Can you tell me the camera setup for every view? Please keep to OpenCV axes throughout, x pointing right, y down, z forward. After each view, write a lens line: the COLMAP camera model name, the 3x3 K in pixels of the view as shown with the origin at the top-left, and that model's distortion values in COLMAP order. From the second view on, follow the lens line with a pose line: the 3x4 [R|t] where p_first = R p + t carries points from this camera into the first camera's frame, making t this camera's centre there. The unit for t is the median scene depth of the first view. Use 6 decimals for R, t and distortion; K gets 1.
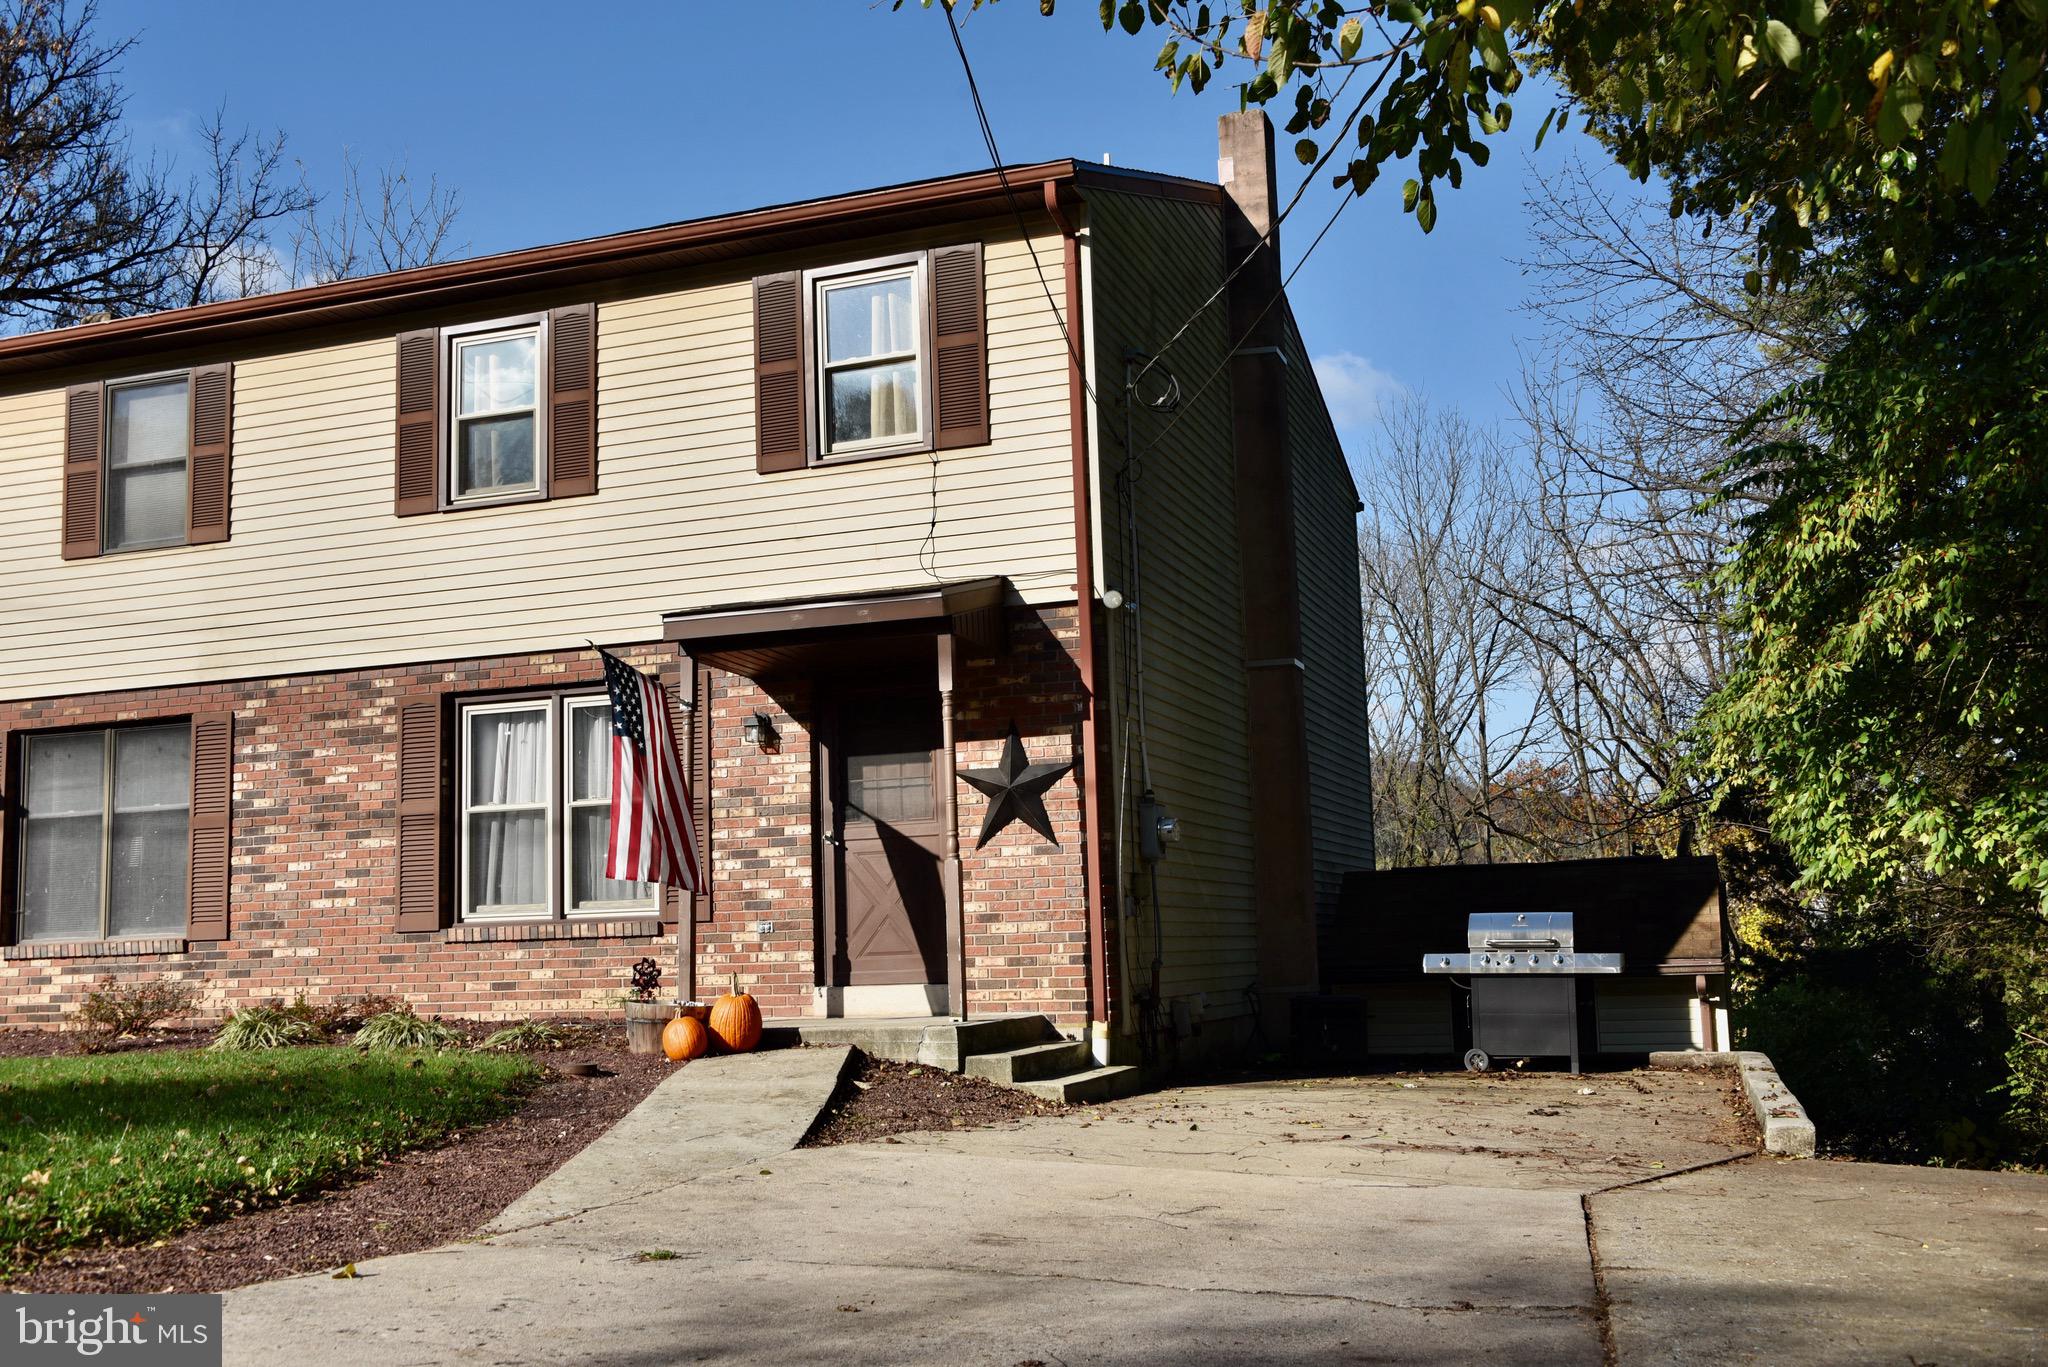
lens RADIAL K [[1986.6, 0, 1008.6], [0, 1986.6, 692.6], [0, 0, 1]] dist [-0.000947, 0.000000]
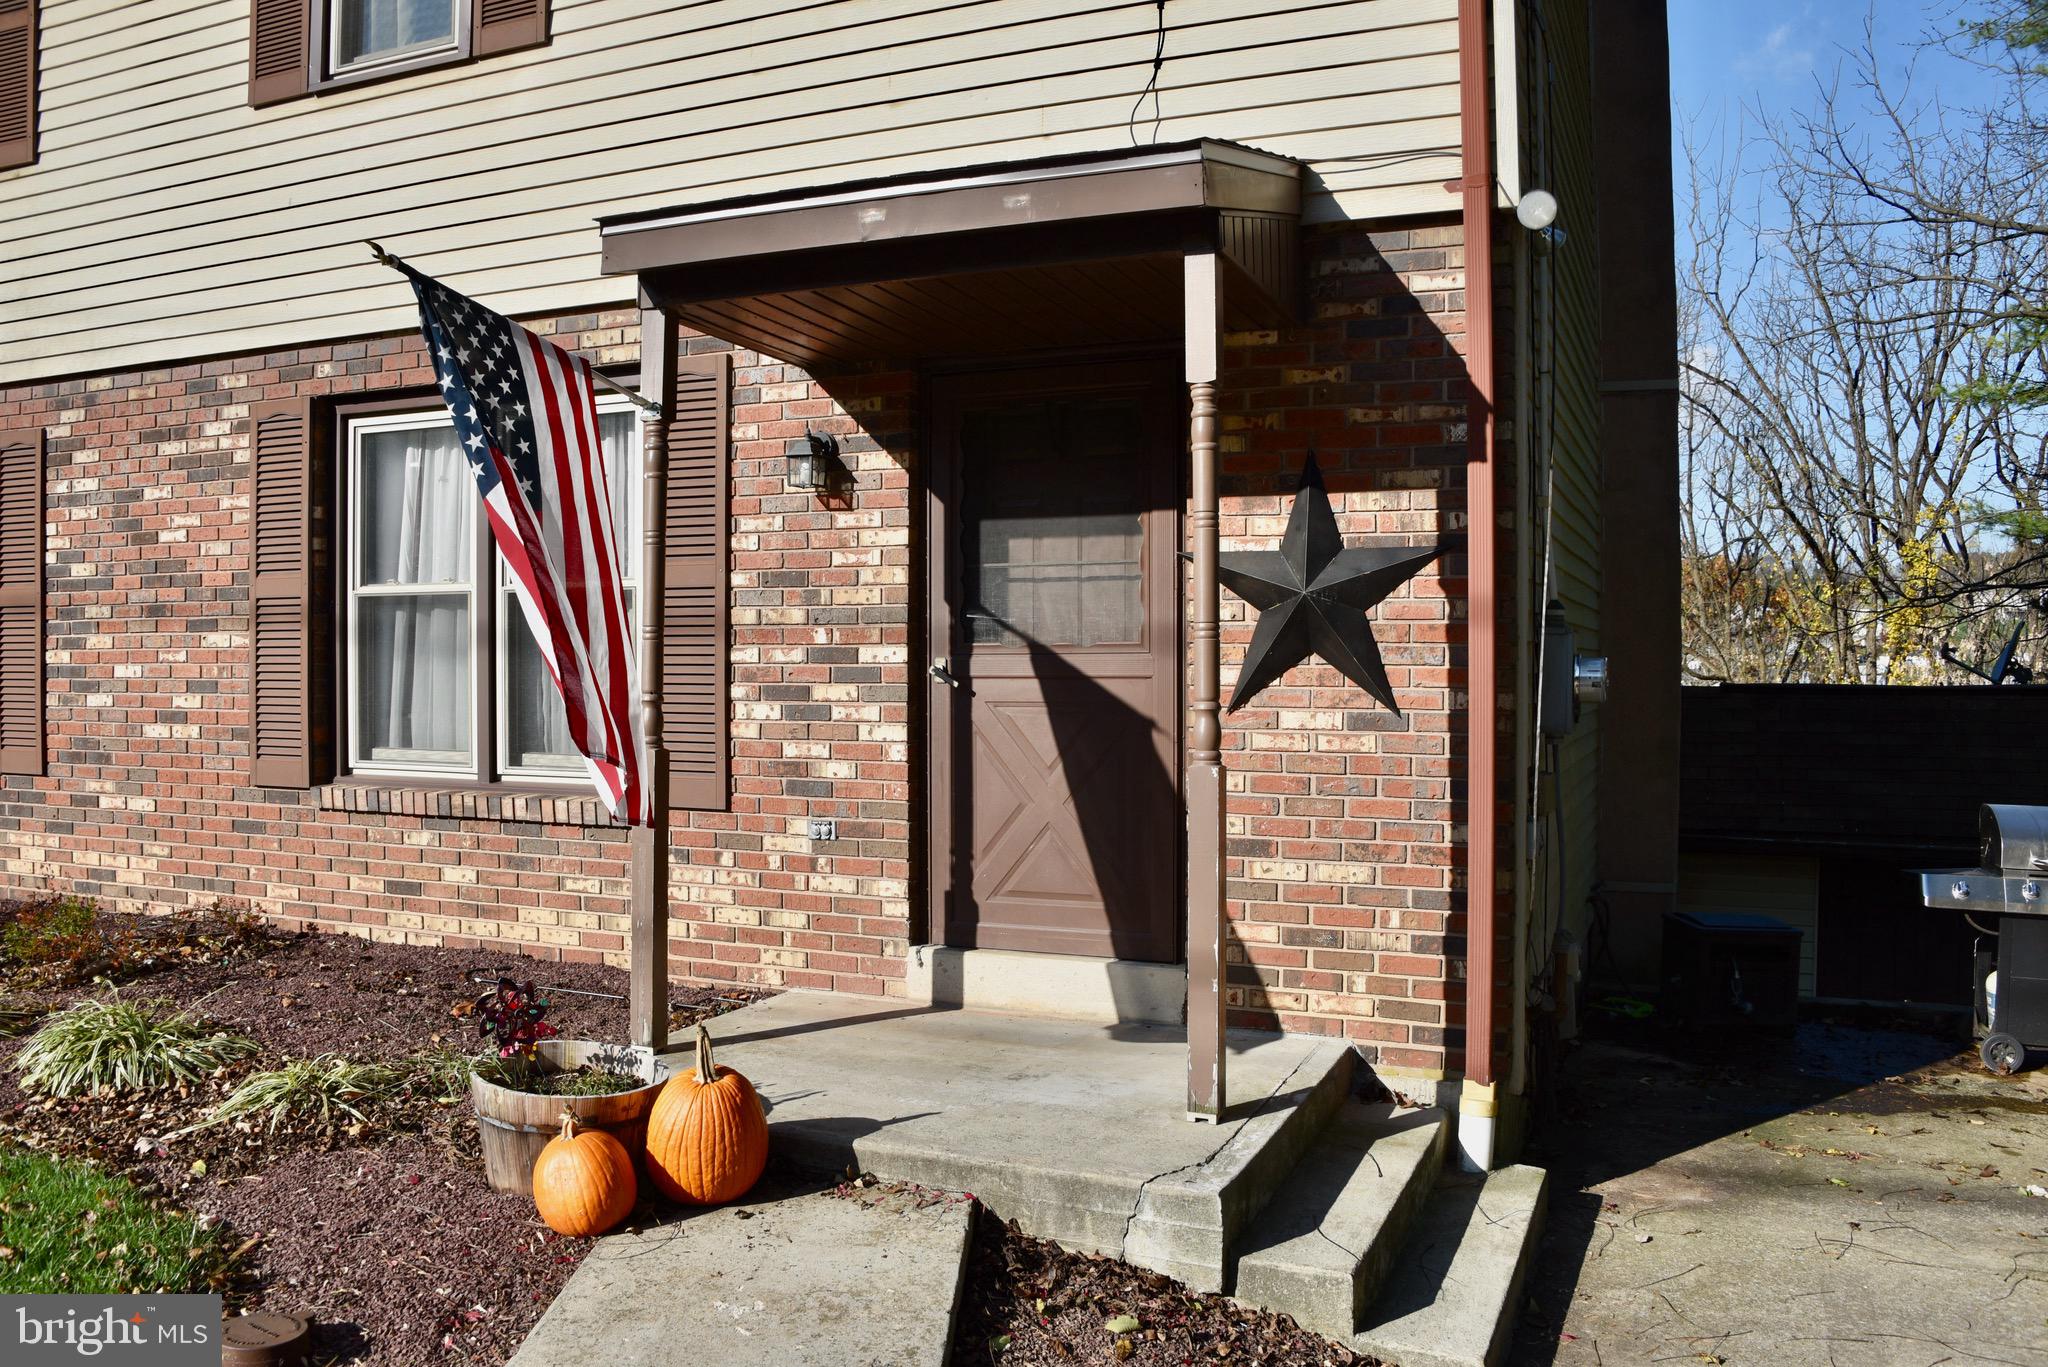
lens RADIAL K [[1633.1, 0, 1006.6], [0, 1633.1, 690.7], [0, 0, 1]] dist [-0.133096, 0.049681]
pose [[0.997271, 0.032801, -0.066136, -0.043338], [-0.022594, 0.988493, 0.149568, 0.012414], [0.070281, -0.147666, 0.986537, 0.563575]]
